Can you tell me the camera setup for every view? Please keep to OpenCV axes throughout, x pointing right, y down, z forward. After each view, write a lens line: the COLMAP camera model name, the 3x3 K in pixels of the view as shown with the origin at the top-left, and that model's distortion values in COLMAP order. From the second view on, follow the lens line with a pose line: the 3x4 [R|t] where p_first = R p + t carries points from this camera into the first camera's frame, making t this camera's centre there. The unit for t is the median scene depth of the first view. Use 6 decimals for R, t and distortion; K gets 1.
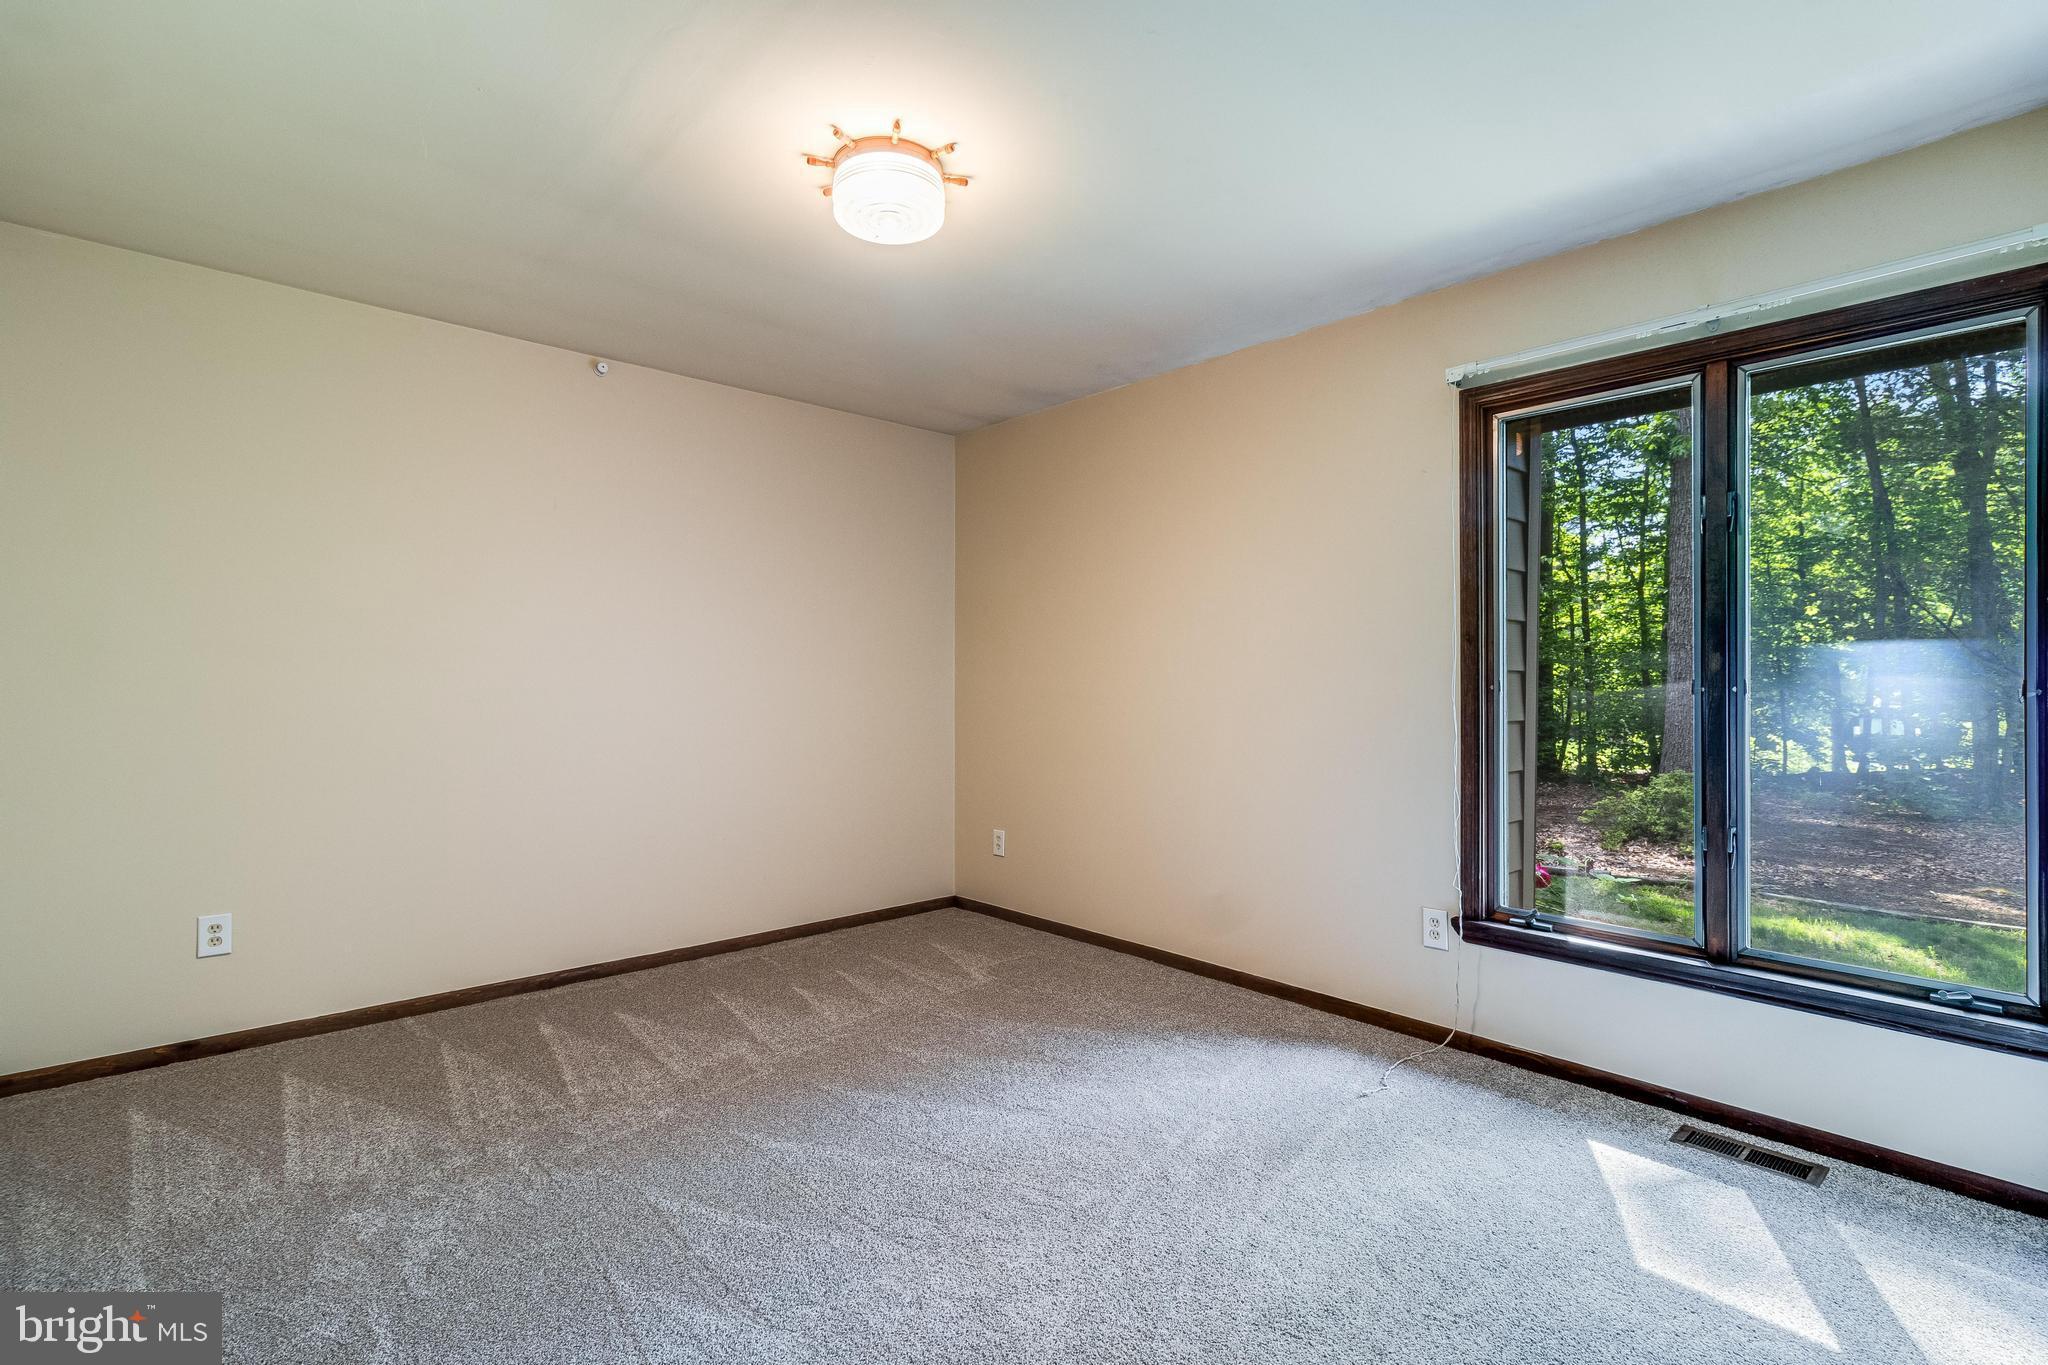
lens RADIAL K [[934.4, 0, 1024.4], [0, 934.4, 677.3], [0, 0, 1]] dist [-0.017065, -0.000309]
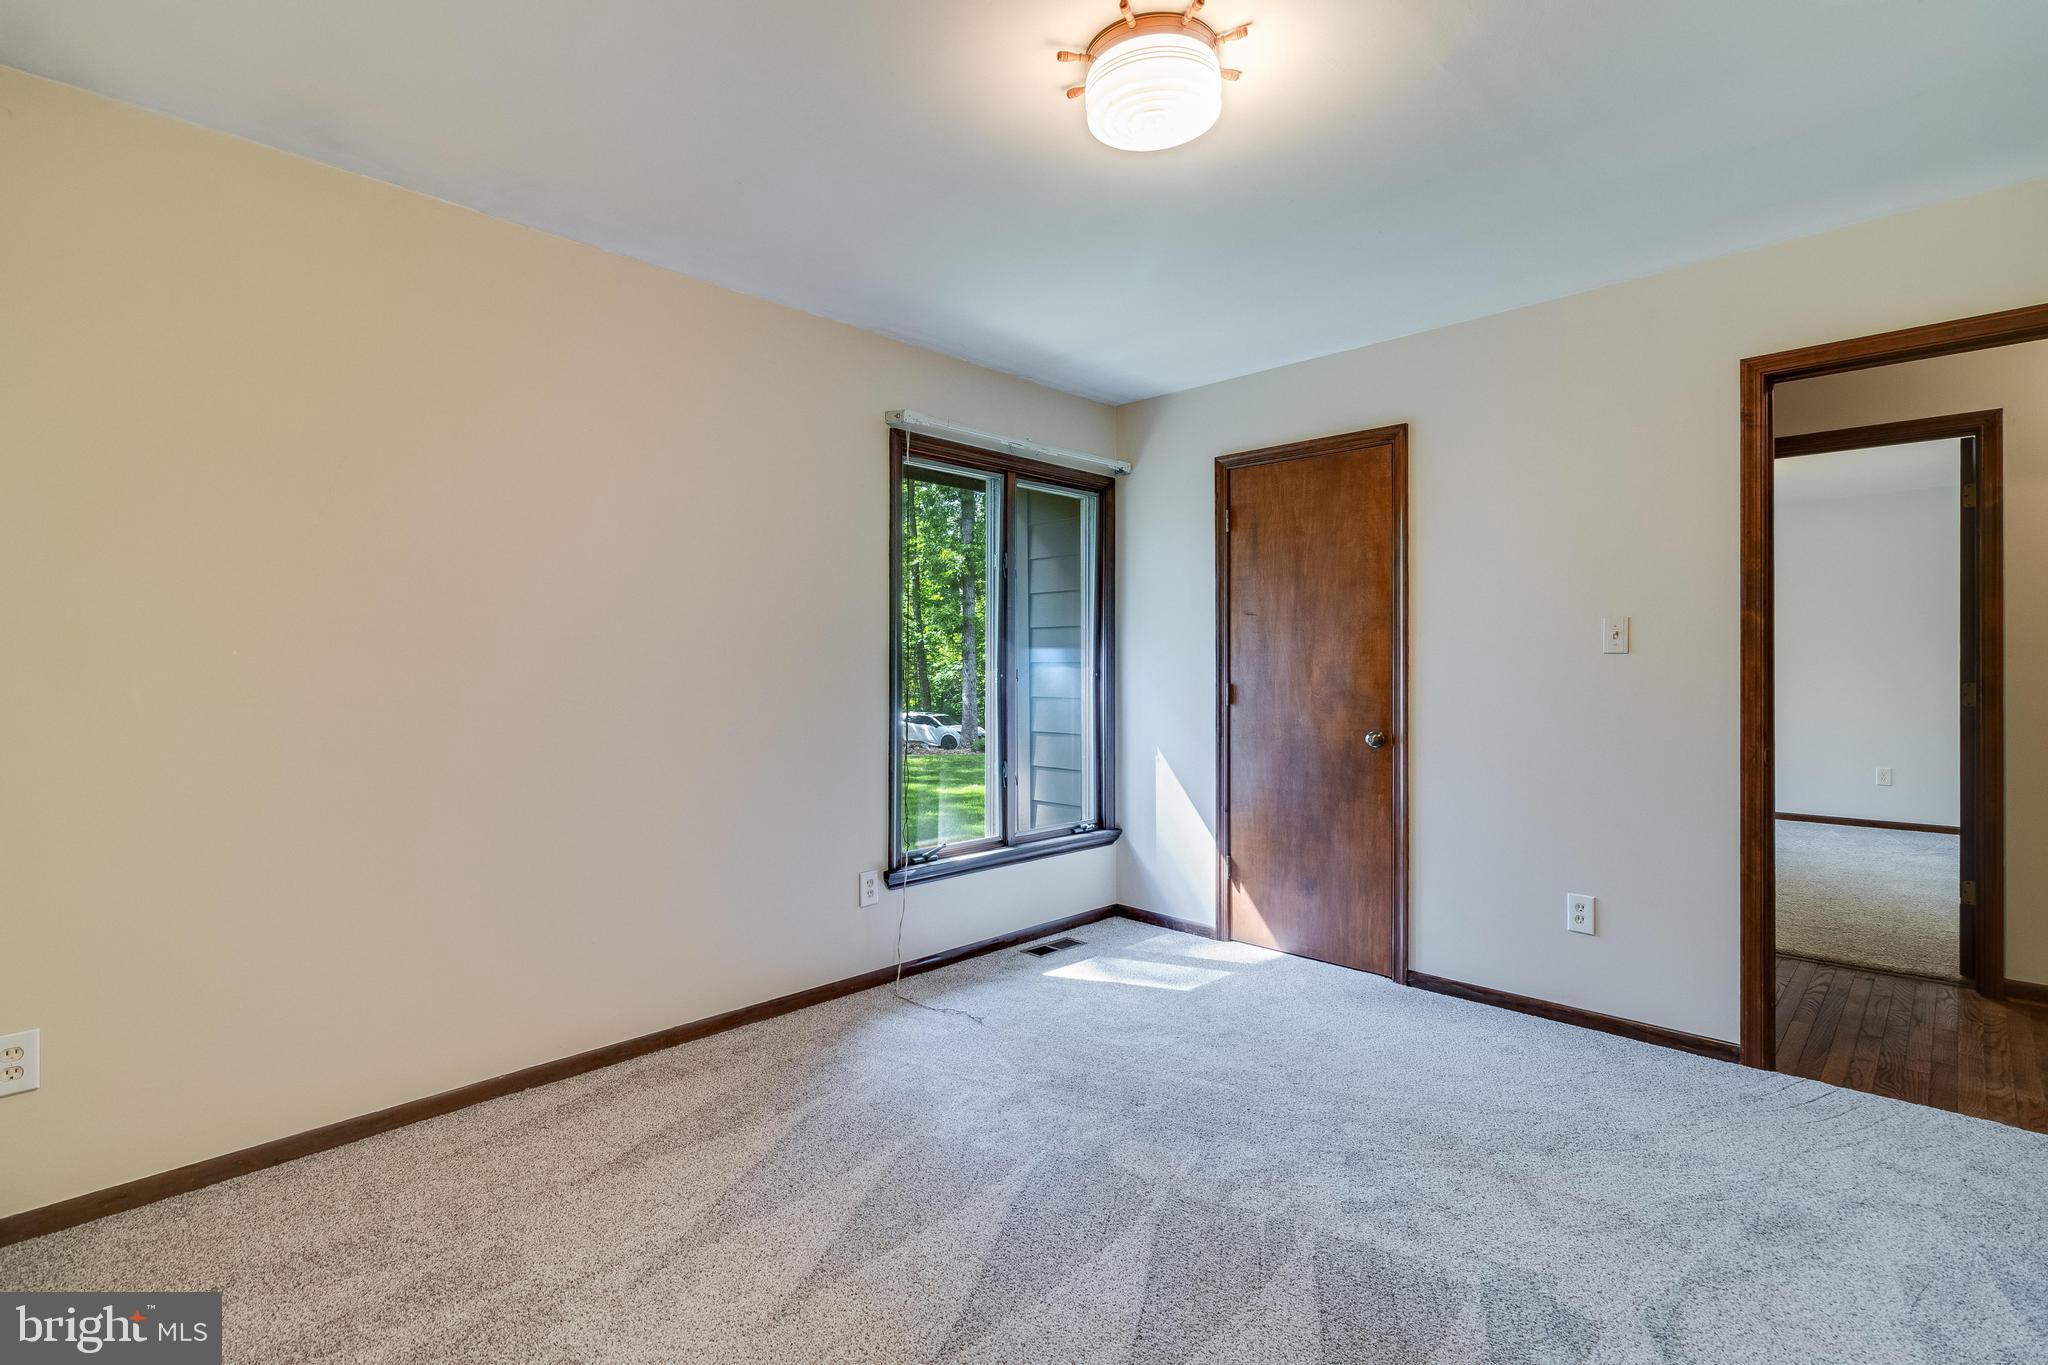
lens RADIAL K [[934.4, 0, 1021.5], [0, 934.4, 674.7], [0, 0, 1]] dist [-0.017065, -0.000309]
pose [[-0.059828, -0.005091, 0.998196, -0.744722], [0.000152, 0.999987, 0.005109, 0.001985], [-0.998209, 0.000457, -0.059826, 0.923019]]
